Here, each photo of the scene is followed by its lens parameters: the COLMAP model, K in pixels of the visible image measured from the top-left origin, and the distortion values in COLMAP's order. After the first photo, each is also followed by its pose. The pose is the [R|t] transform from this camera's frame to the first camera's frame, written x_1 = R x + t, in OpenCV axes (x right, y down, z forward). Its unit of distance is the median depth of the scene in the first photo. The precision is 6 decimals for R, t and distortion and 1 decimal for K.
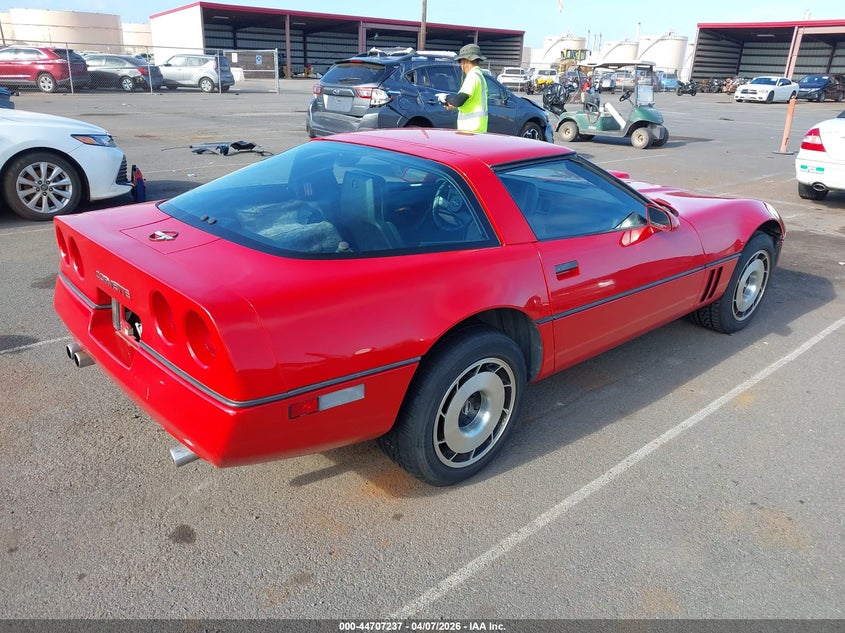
lens RADIAL K [[669.0, 0, 410.9], [0, 669.0, 318.4], [0, 0, 1]] dist [0.000636, 0.006758]
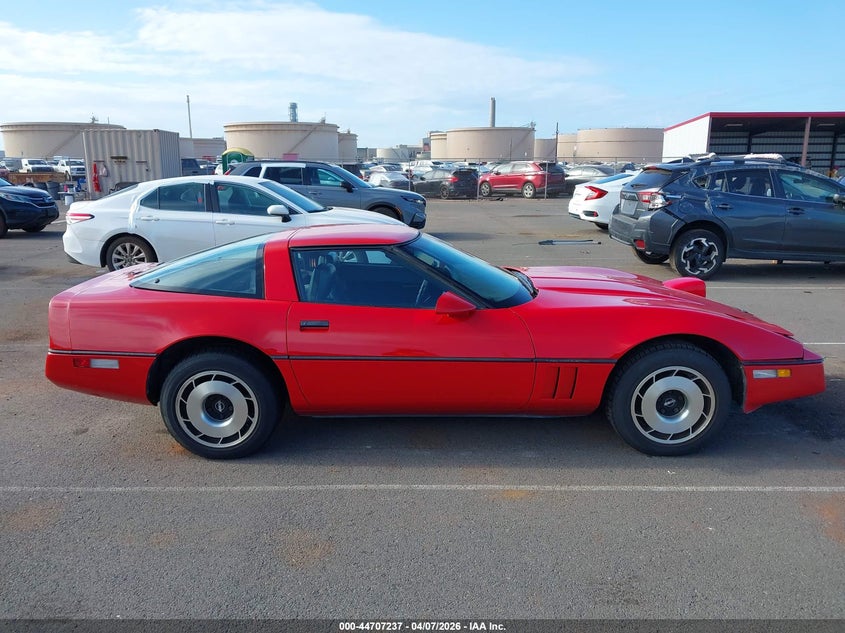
lens RADIAL K [[676.6, 0, 418.5], [0, 676.6, 317.7], [0, 0, 1]] dist [-0.000994, -0.008376]
pose [[0.730758, 0.115633, -0.672772, 0.519585], [-0.214655, 0.974480, -0.065666, -0.018790], [0.648010, 0.192400, 0.736930, 0.060179]]
